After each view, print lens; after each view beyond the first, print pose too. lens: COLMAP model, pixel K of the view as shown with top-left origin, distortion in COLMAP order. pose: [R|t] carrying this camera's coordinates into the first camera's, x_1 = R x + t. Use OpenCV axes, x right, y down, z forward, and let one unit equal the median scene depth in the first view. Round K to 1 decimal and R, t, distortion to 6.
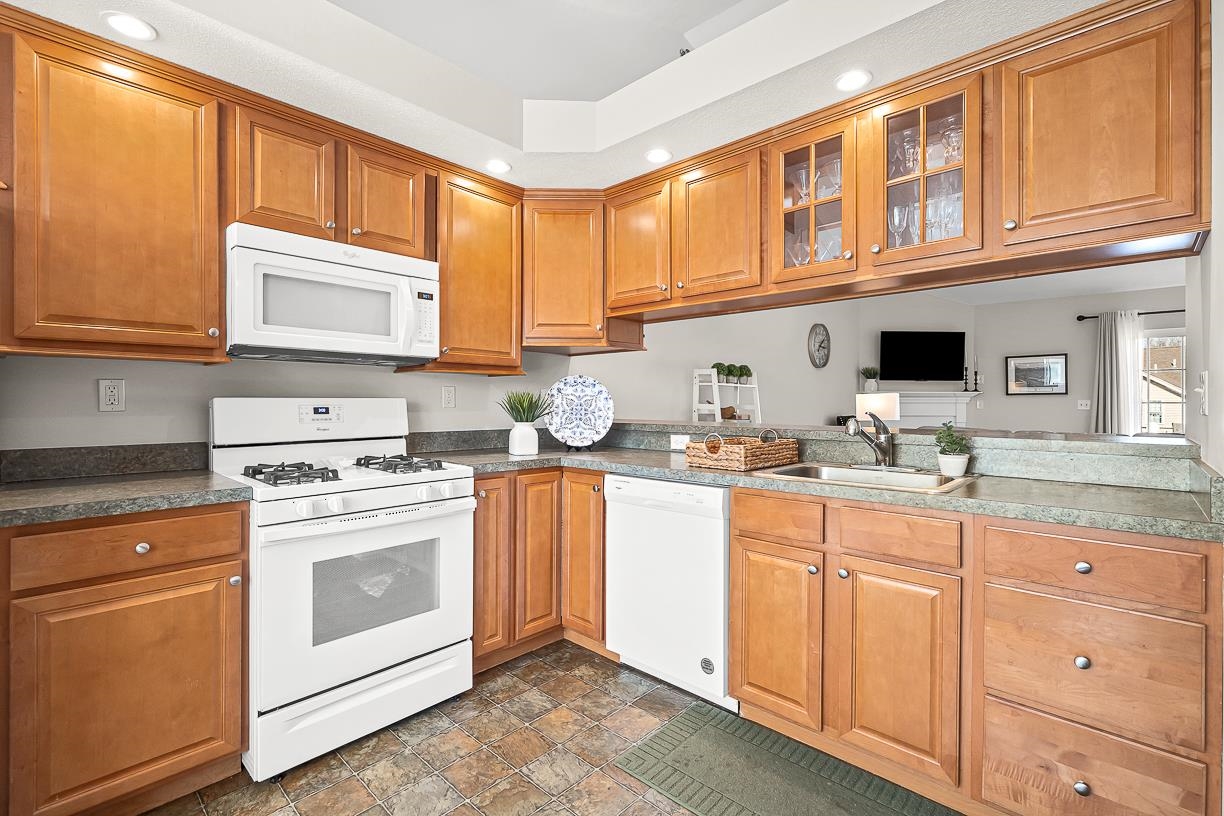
lens RADIAL K [[551.2, 0, 610.2], [0, 551.2, 403.7], [0, 0, 1]] dist [0.001874, -0.000001]
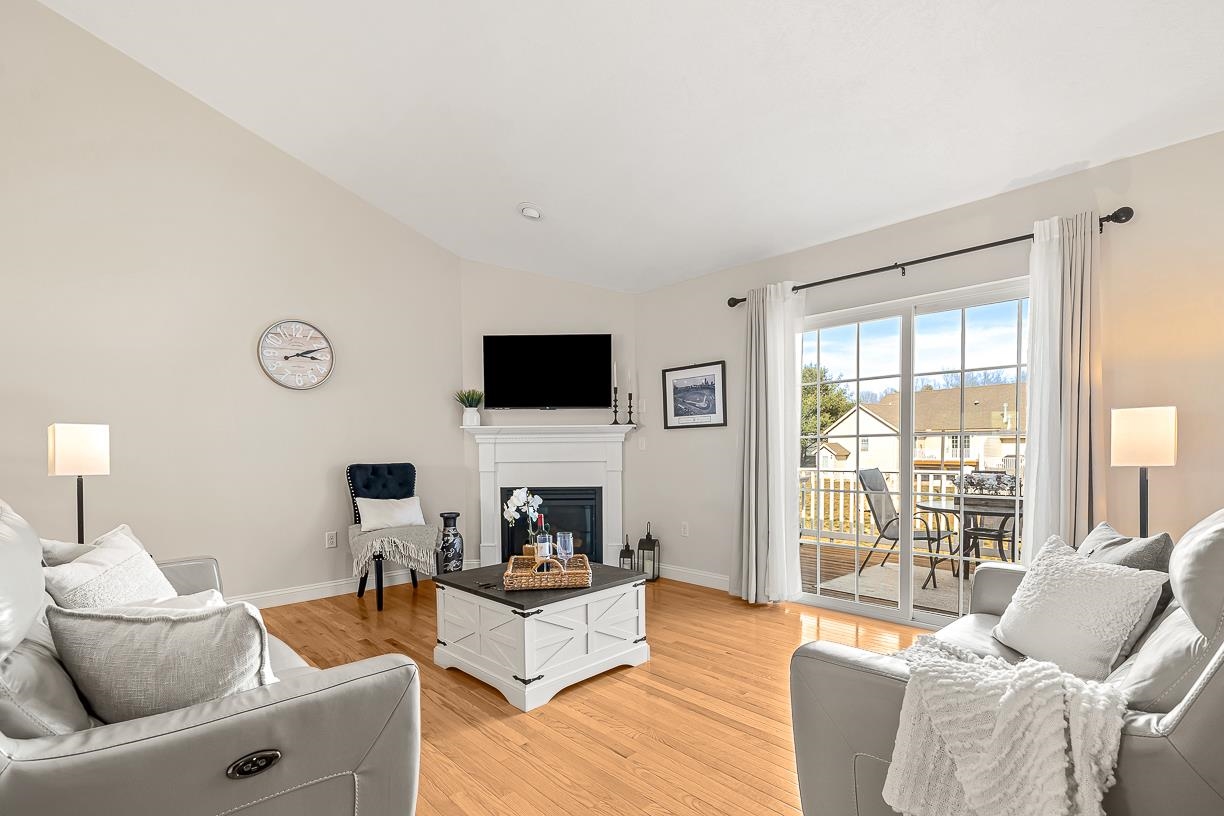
lens RADIAL K [[568.9, 0, 587.9], [0, 568.9, 467.1], [0, 0, 1]] dist [-0.000874, -0.000239]
pose [[0.996689, -0.009111, -0.080798, 2.053428], [0.011757, 0.999408, 0.032328, 0.022229], [0.080455, -0.033171, 0.996206, 0.949437]]
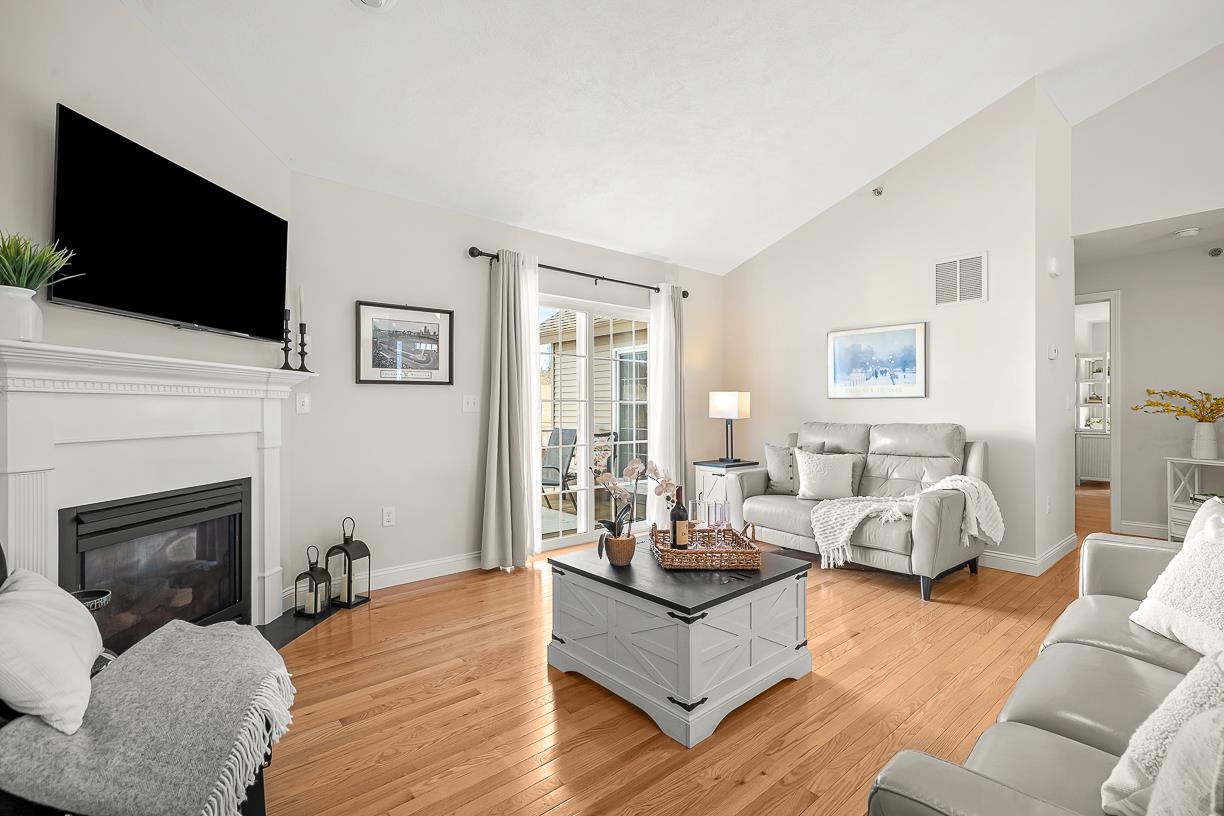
lens RADIAL K [[554.9, 0, 611.1], [0, 554.9, 412.1], [0, 0, 1]] dist [0.000823, 0.000070]
pose [[0.108417, -0.007257, 0.994079, 0.813165], [0.006377, 0.999958, 0.006605, 0.023825], [-0.994085, 0.005623, 0.108458, 2.211863]]
